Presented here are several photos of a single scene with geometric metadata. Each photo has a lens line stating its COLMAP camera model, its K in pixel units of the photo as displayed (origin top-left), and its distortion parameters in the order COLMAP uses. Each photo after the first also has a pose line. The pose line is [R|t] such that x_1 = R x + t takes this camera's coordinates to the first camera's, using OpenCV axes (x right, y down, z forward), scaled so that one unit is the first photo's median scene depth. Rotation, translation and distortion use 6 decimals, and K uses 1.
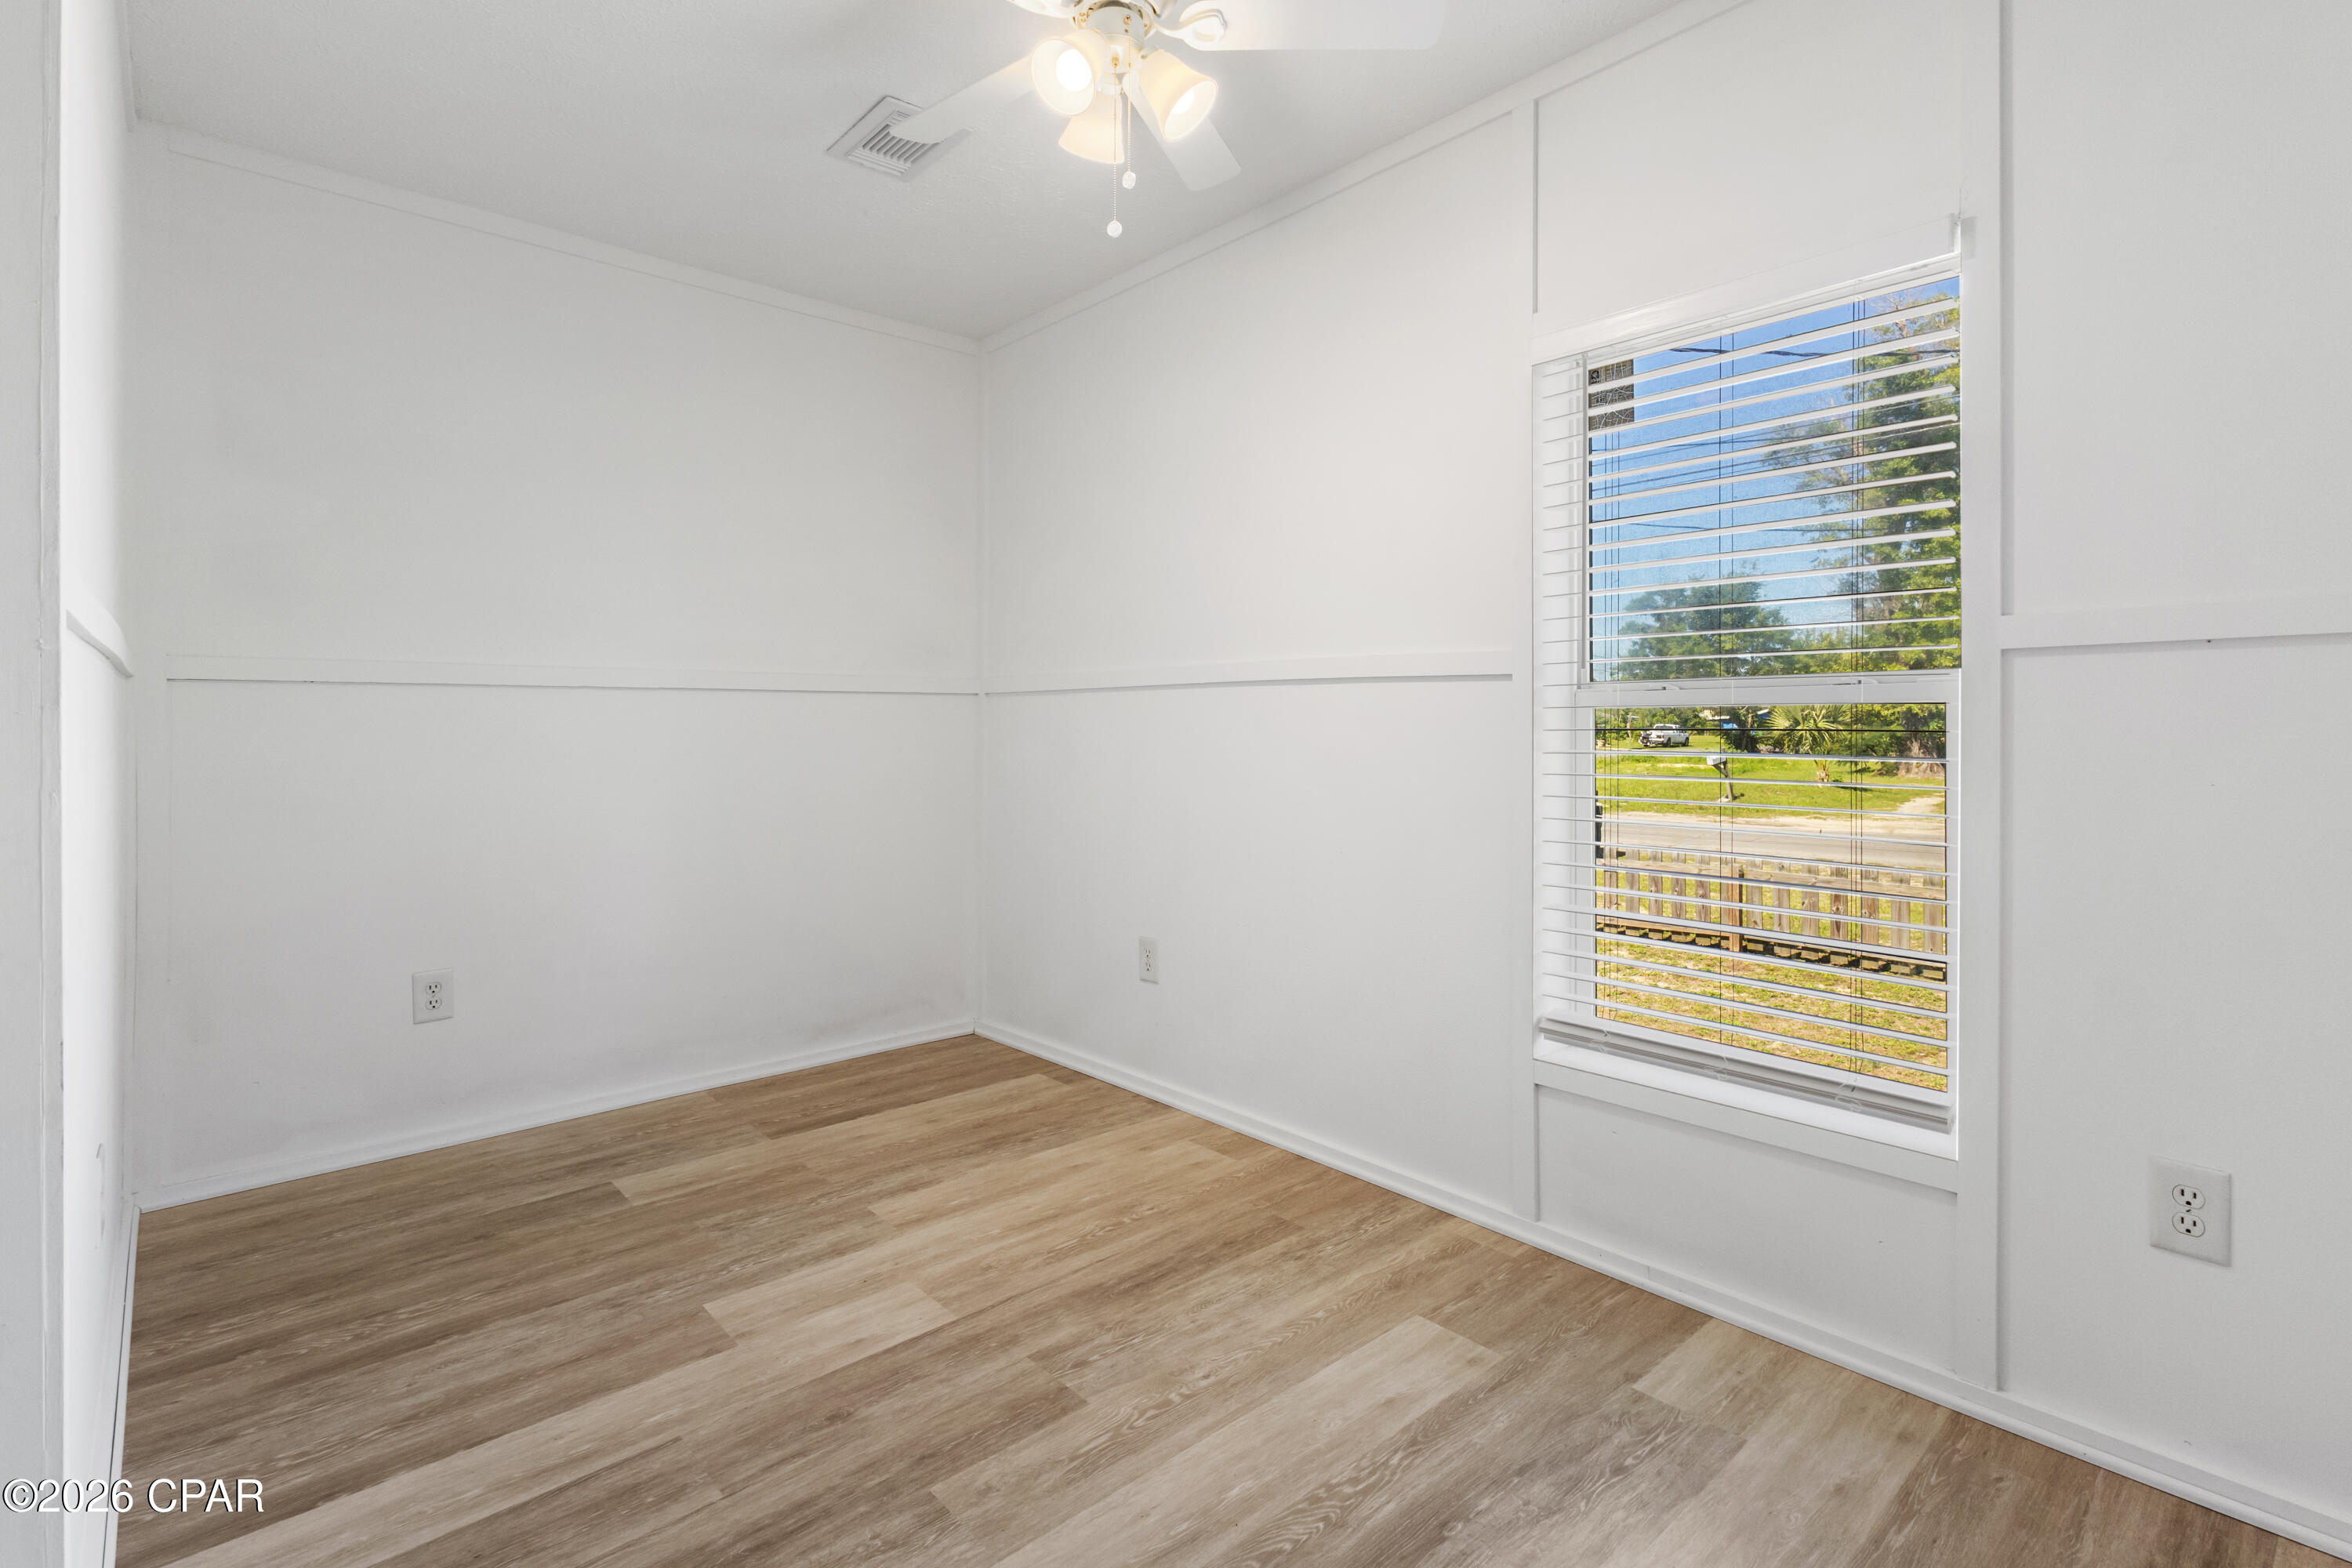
lens RADIAL K [[1118.4, 0, 1163.9], [0, 1118.4, 724.6], [0, 0, 1]] dist [-0.000270, 0.000341]
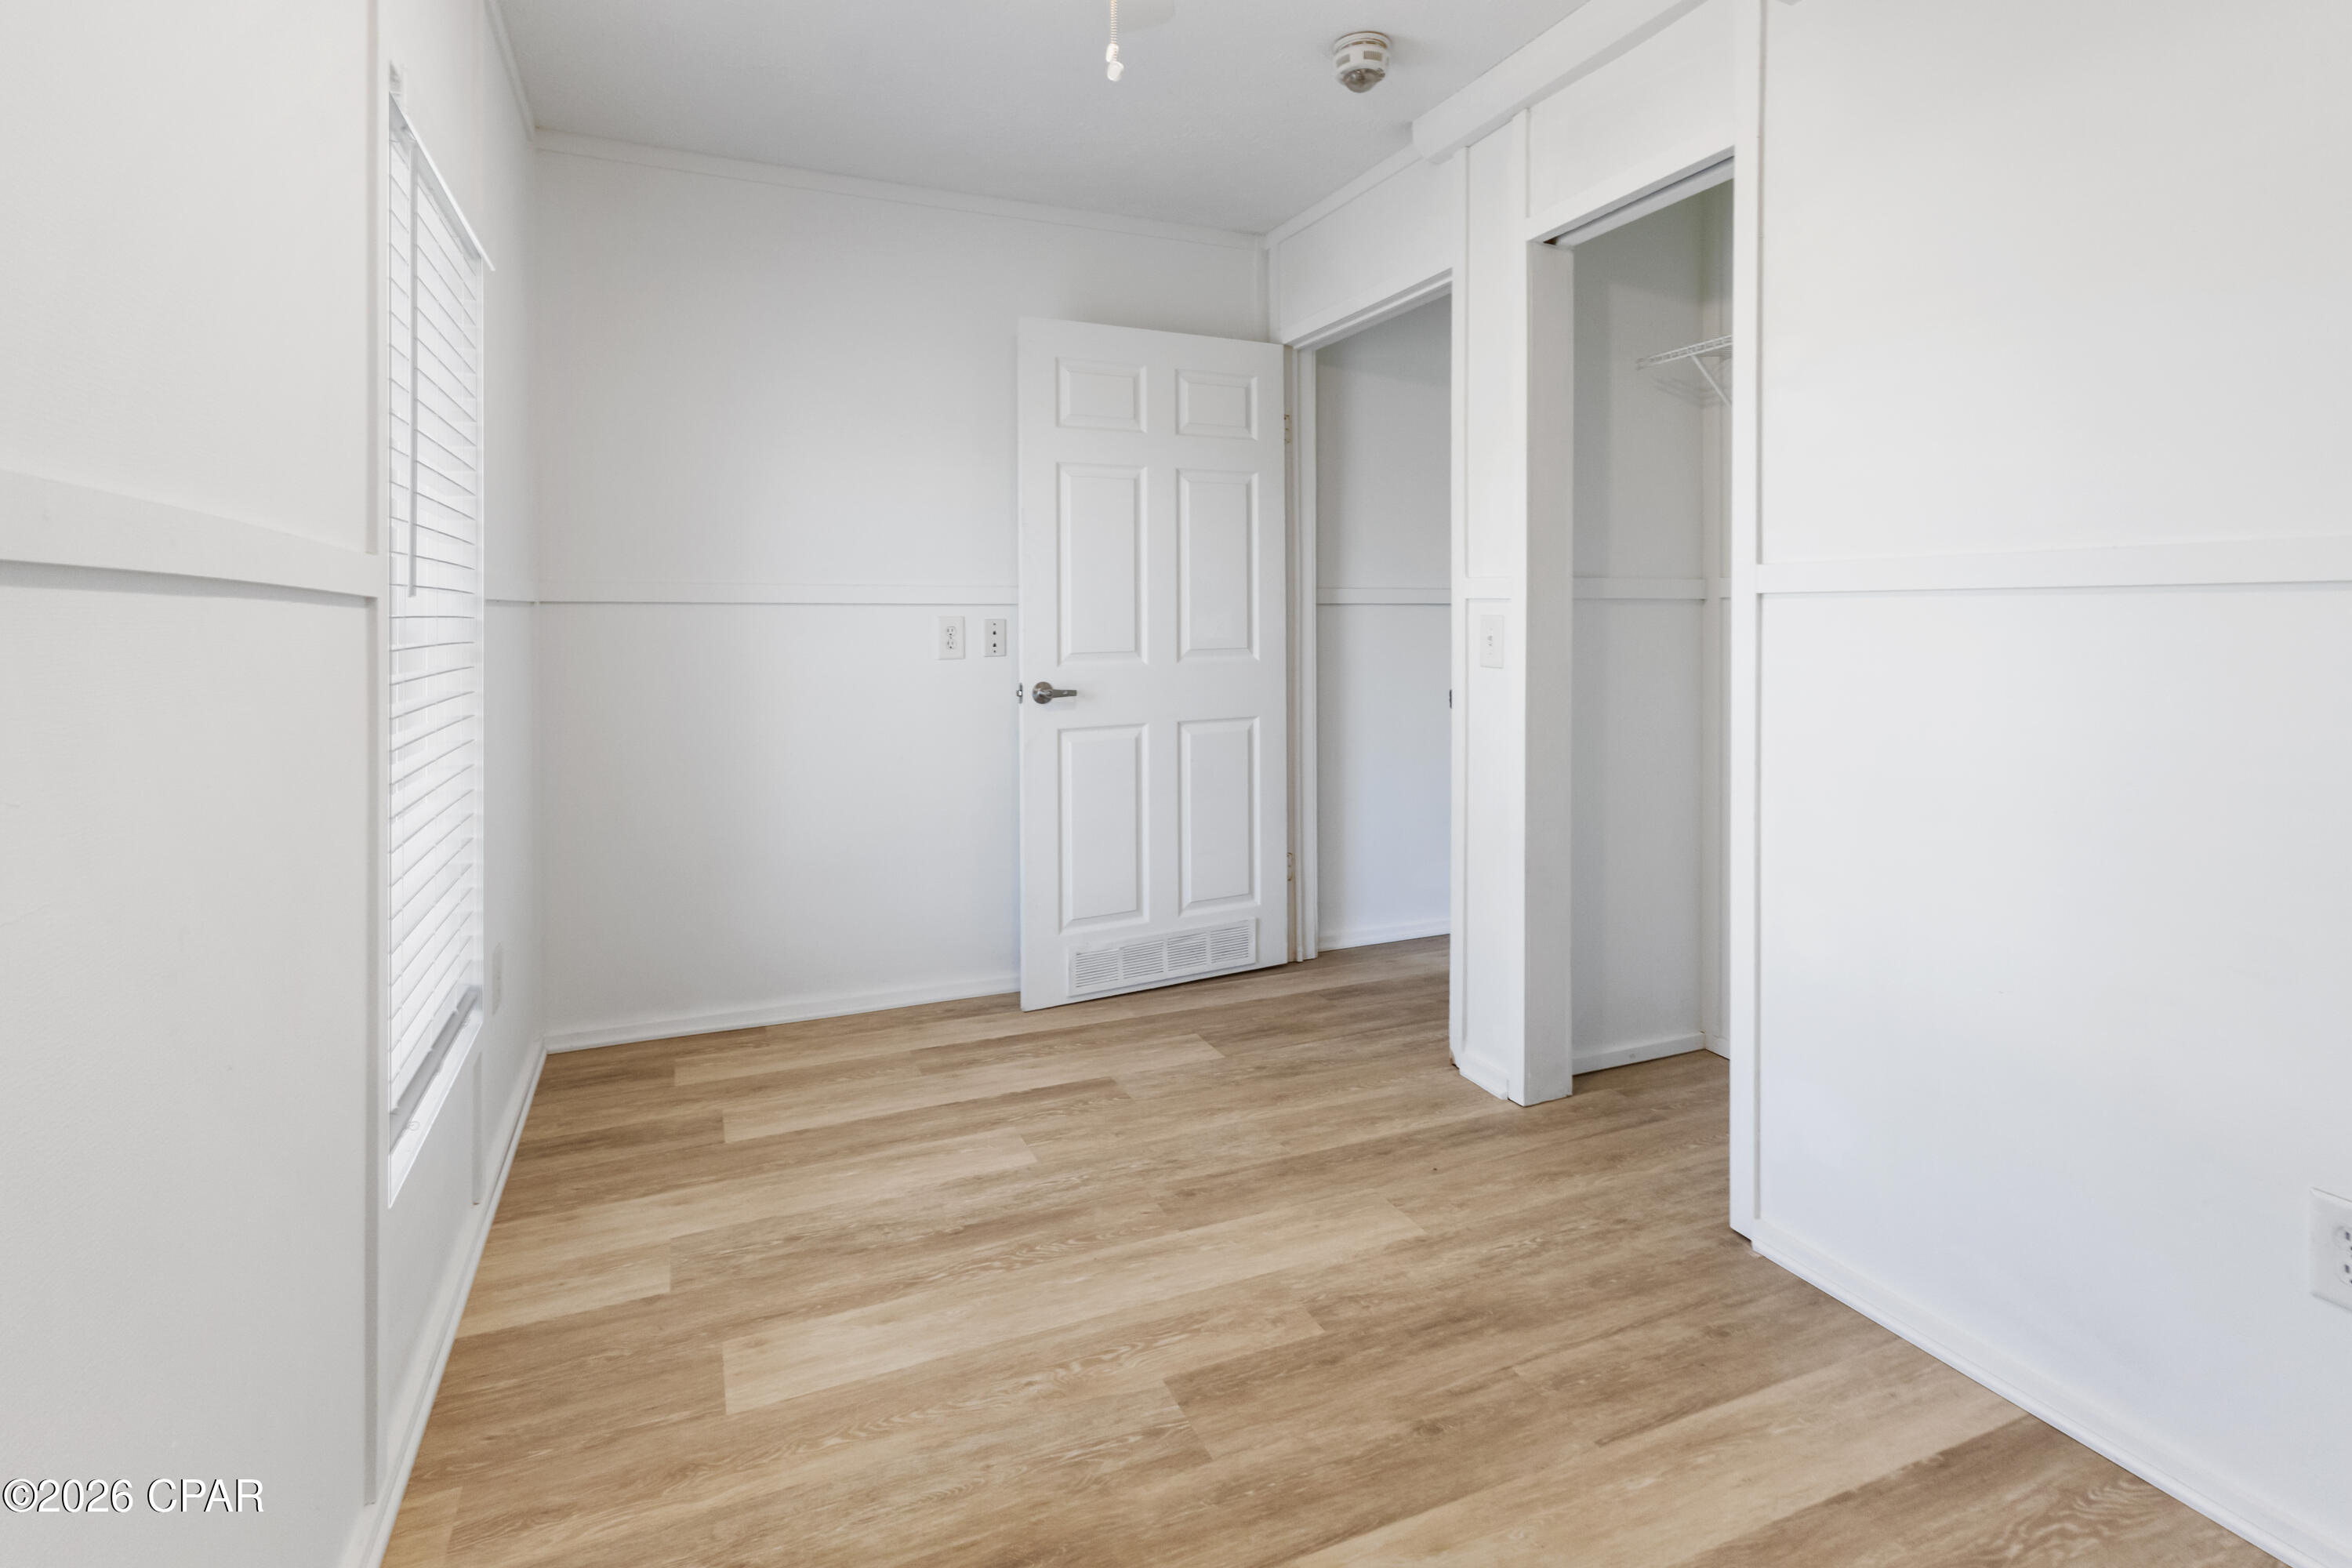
lens RADIAL K [[1118.4, 0, 1163.9], [0, 1118.4, 724.6], [0, 0, 1]] dist [-0.000270, 0.000341]
pose [[-0.950258, -0.024356, 0.310509, -0.360192], [0.007121, 0.994978, 0.099839, -0.045974], [-0.311381, 0.097085, -0.945313, 1.899930]]
